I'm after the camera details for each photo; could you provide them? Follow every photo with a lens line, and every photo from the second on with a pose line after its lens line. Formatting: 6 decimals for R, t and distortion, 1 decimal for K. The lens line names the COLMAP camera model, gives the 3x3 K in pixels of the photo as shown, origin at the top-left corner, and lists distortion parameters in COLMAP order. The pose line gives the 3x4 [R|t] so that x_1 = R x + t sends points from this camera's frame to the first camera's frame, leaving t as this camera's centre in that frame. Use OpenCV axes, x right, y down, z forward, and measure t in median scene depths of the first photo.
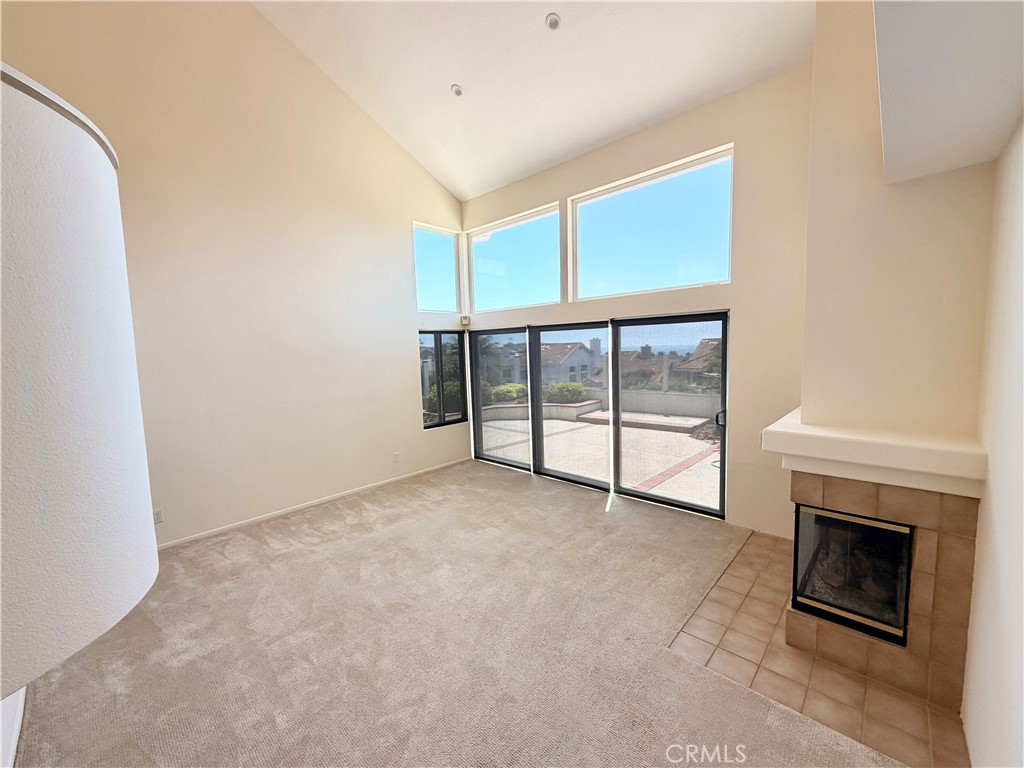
lens RADIAL K [[410.1, 0, 508.5], [0, 410.1, 384.0], [0, 0, 1]] dist [0.000733, -0.000034]
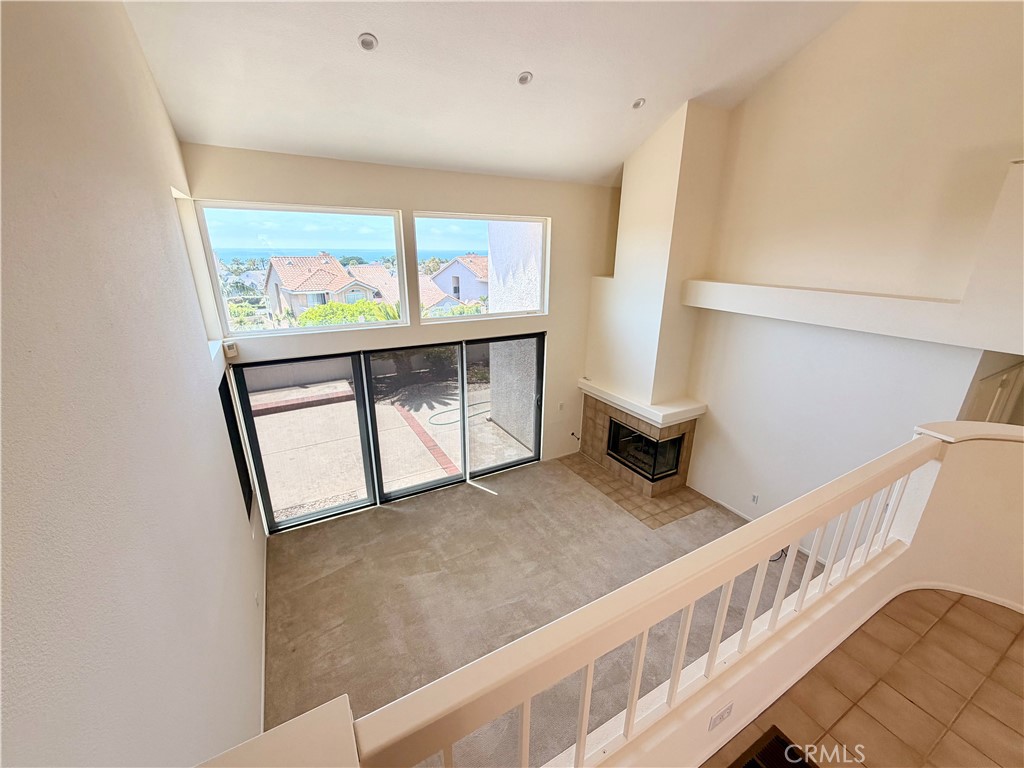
lens RADIAL K [[410.1, 0, 511.7], [0, 410.1, 383.2], [0, 0, 1]] dist [0.000733, -0.000034]
pose [[0.296107, -0.268732, 0.916572, -0.853061], [0.064812, 0.963047, 0.261420, -0.367188], [-0.952953, -0.018003, 0.302582, 0.606581]]
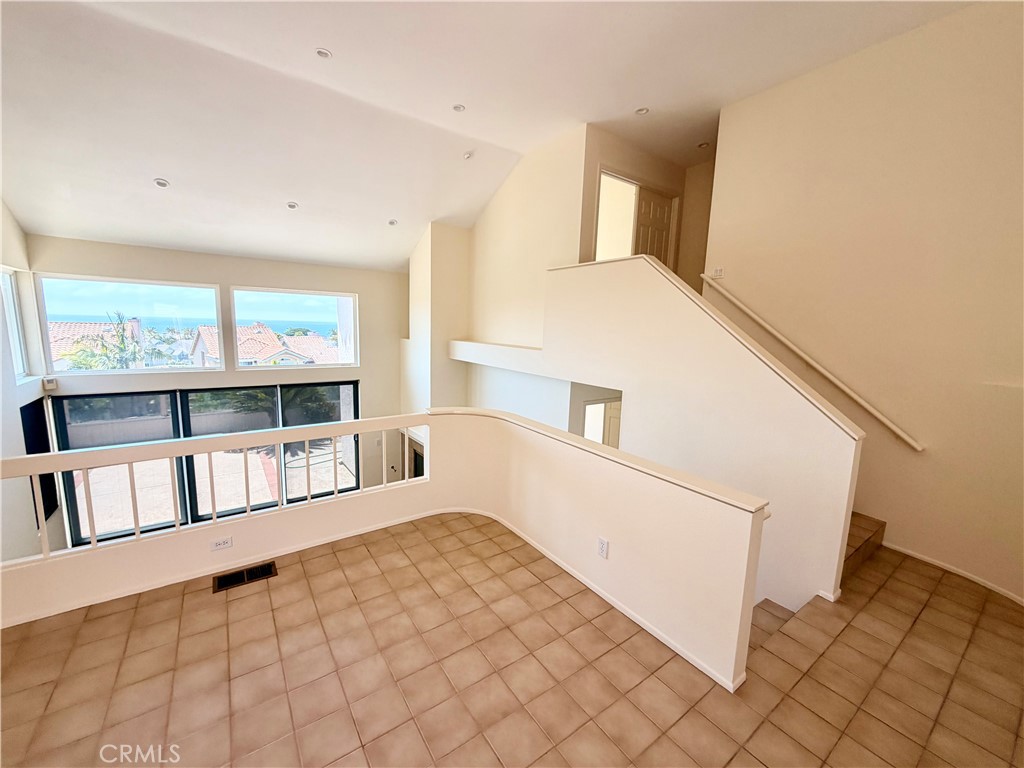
lens RADIAL K [[410.1, 0, 513.8], [0, 410.1, 384.3], [0, 0, 1]] dist [0.000733, -0.000034]
pose [[0.184136, -0.104791, 0.977299, -1.084016], [0.047709, 0.994081, 0.097602, -0.286947], [-0.981742, 0.028654, 0.188046, -0.050909]]
